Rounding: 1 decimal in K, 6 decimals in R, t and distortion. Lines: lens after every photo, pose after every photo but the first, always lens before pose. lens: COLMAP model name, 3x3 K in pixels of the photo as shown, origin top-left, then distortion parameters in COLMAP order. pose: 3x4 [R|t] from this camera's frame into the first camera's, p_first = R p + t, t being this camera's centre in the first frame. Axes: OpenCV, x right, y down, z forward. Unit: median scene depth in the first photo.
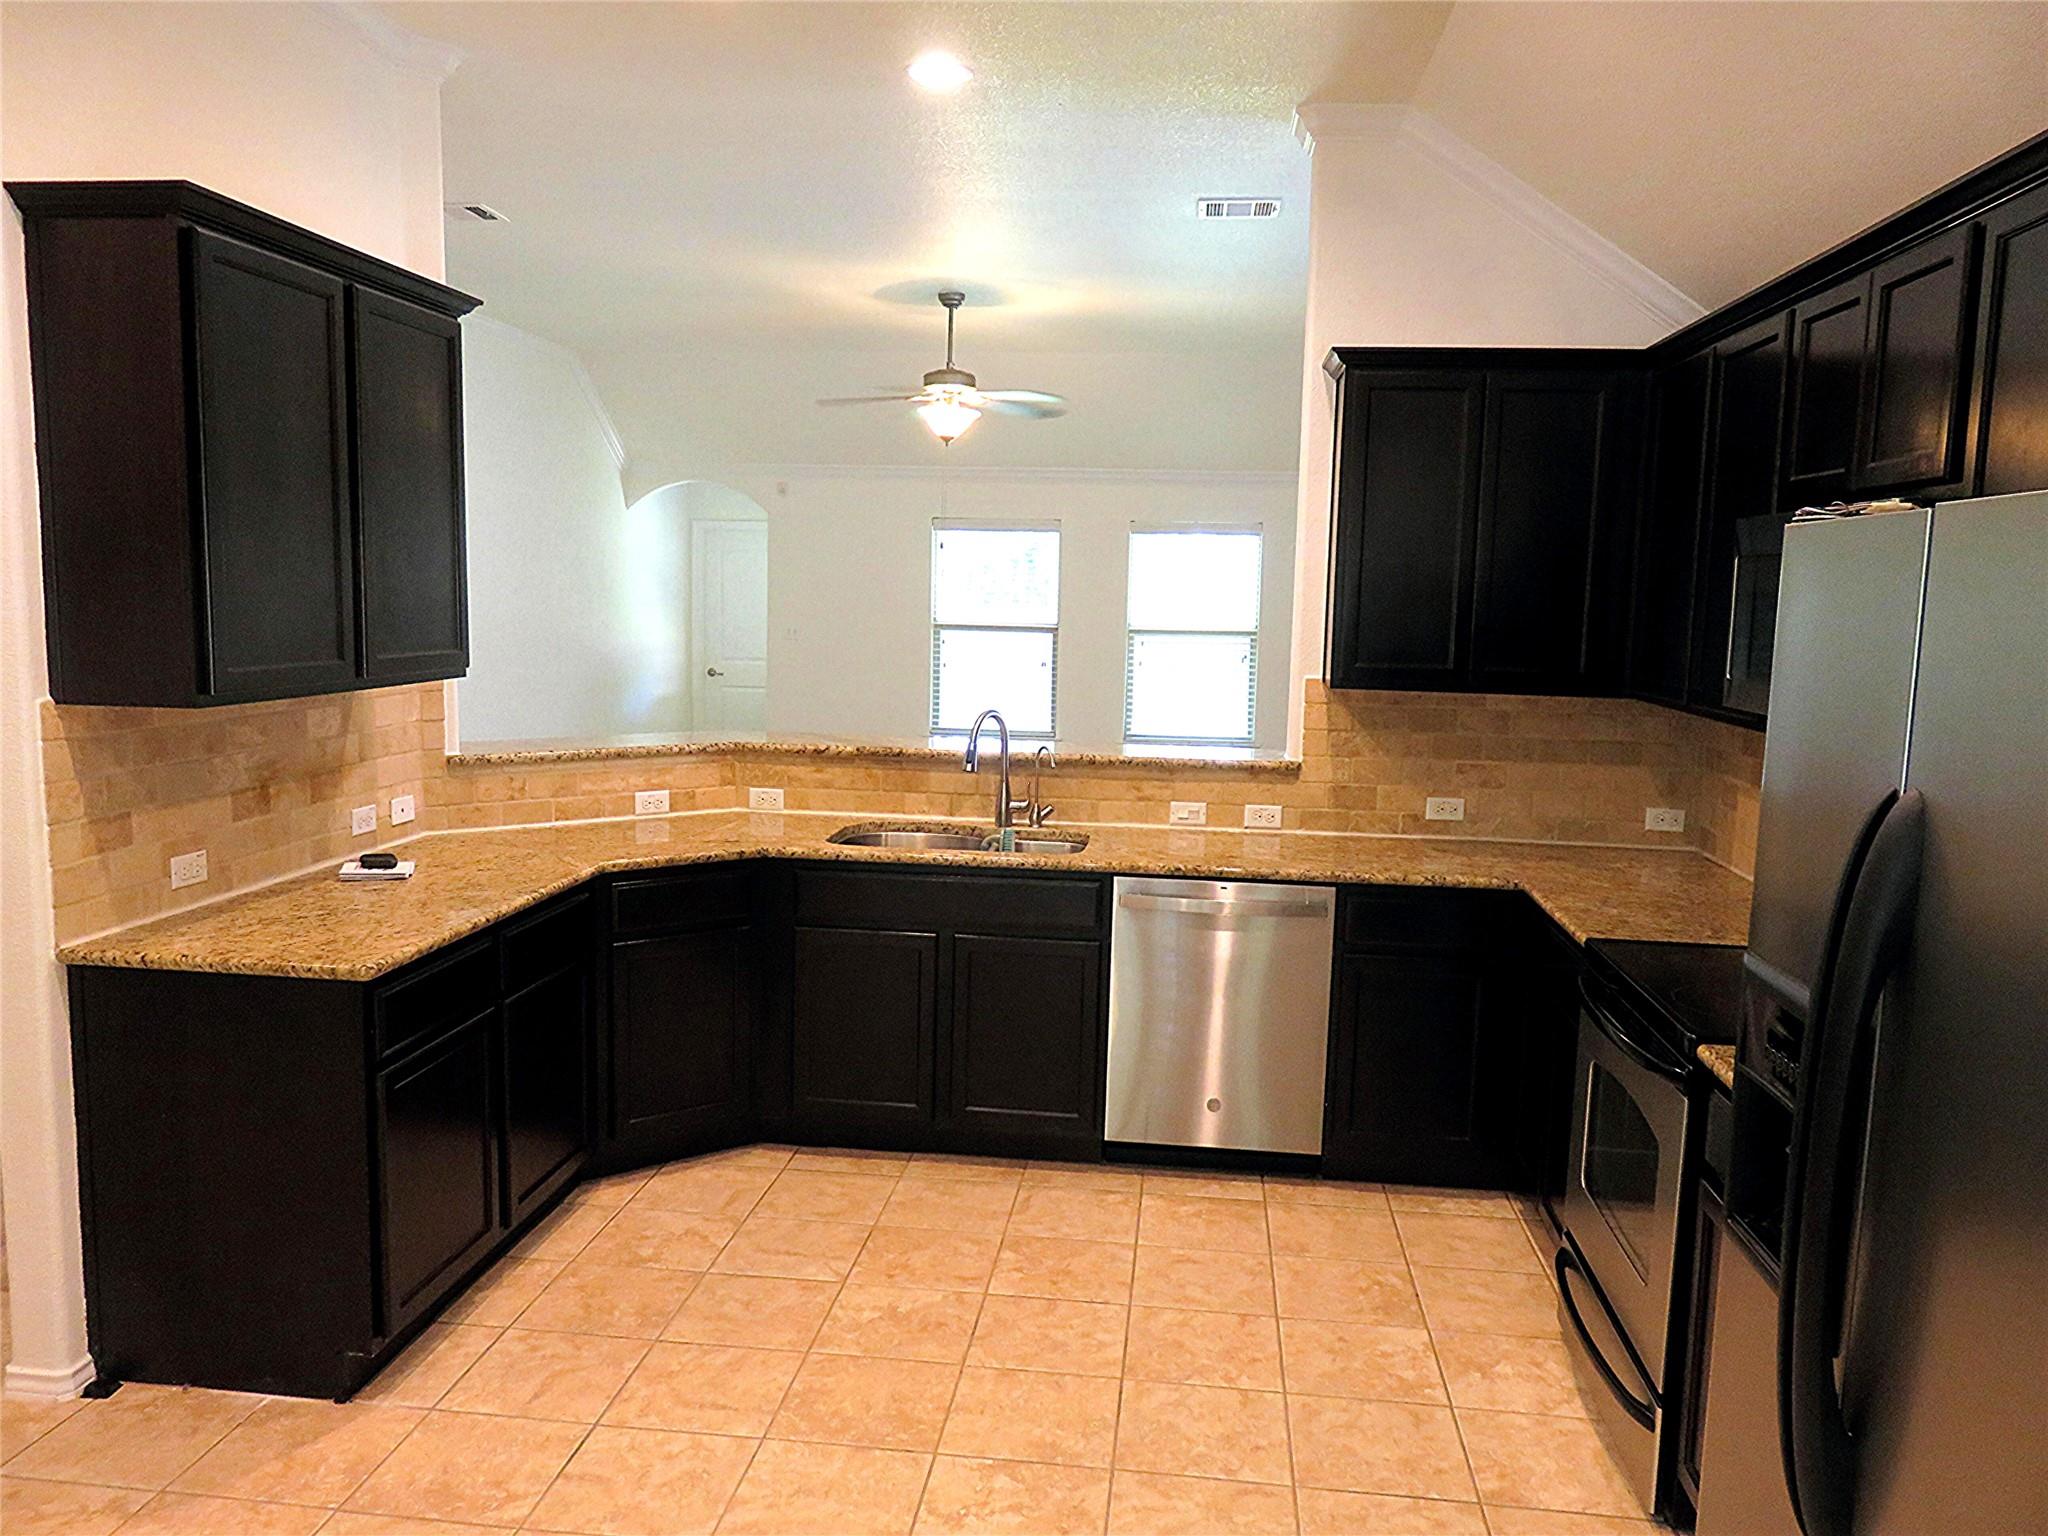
lens RADIAL K [[1527.6, 0, 1024.0], [0, 1527.6, 768.0], [0, 0, 1]] dist [0.001565, 0.000263]
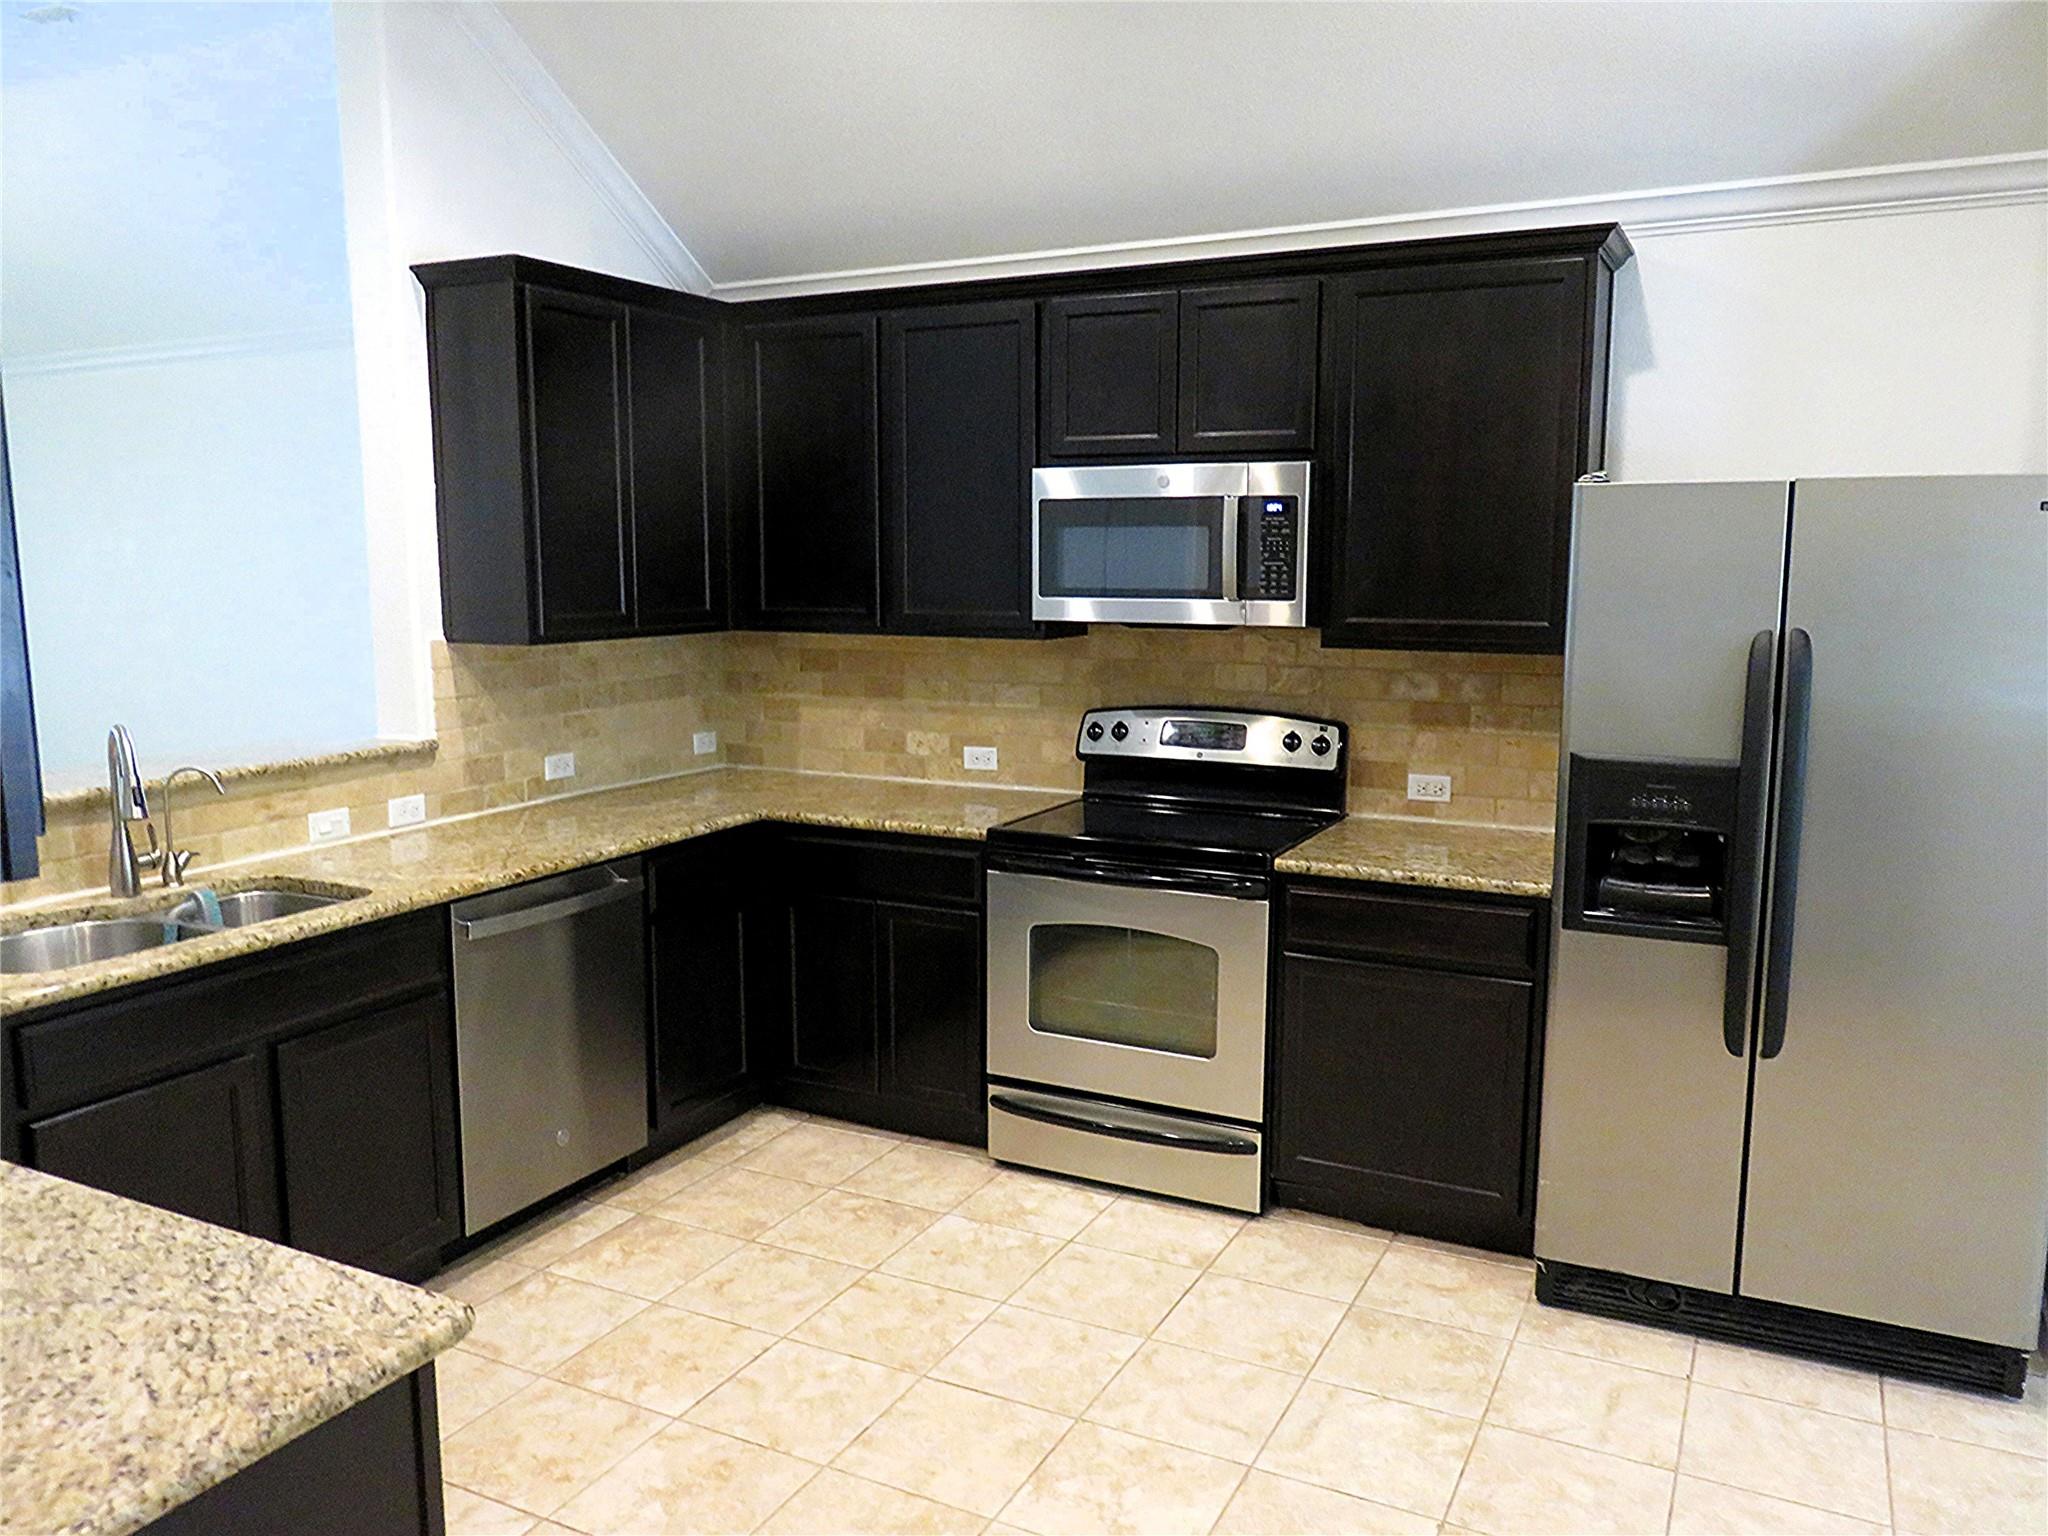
lens RADIAL K [[1527.6, 0, 1024.0], [0, 1527.6, 768.0], [0, 0, 1]] dist [0.001565, 0.000263]
pose [[0.354389, -0.157410, 0.921754, -0.539394], [0.123612, 0.984965, 0.120679, -0.055385], [-0.926892, 0.071173, 0.368519, 0.426614]]
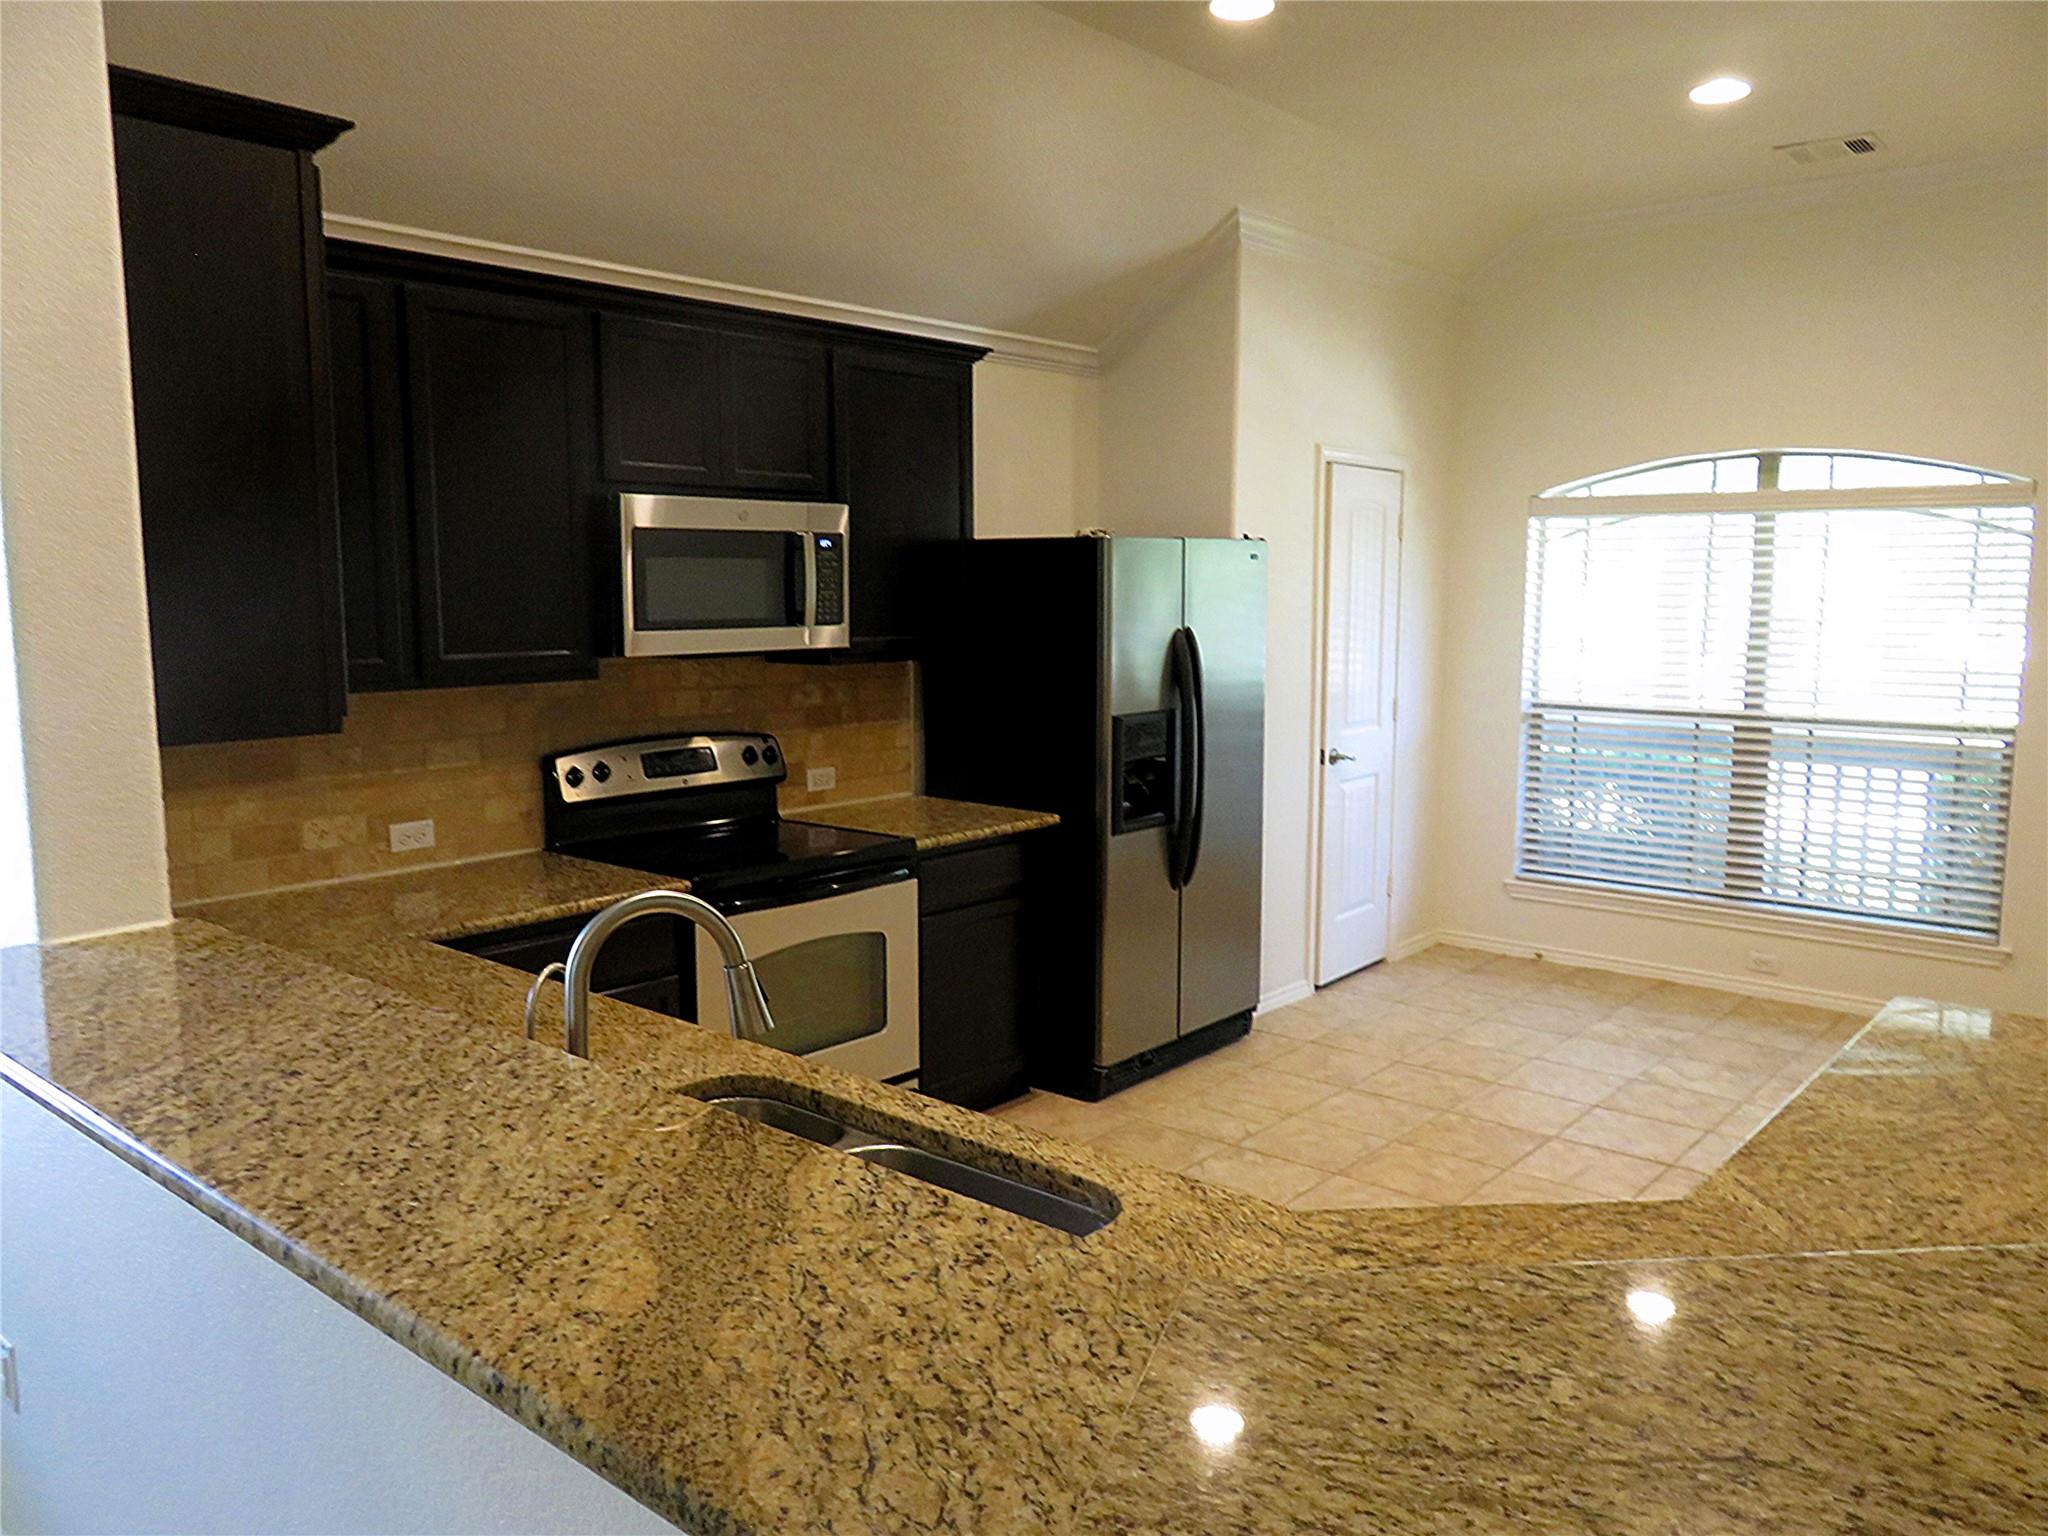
lens RADIAL K [[1527.6, 0, 1024.0], [0, 1527.6, 768.0], [0, 0, 1]] dist [0.001565, 0.000263]
pose [[-0.822546, -0.096515, 0.560449, -0.344765], [0.048850, 0.969860, 0.238714, -0.161676], [-0.566597, 0.223731, -0.793040, 1.299984]]
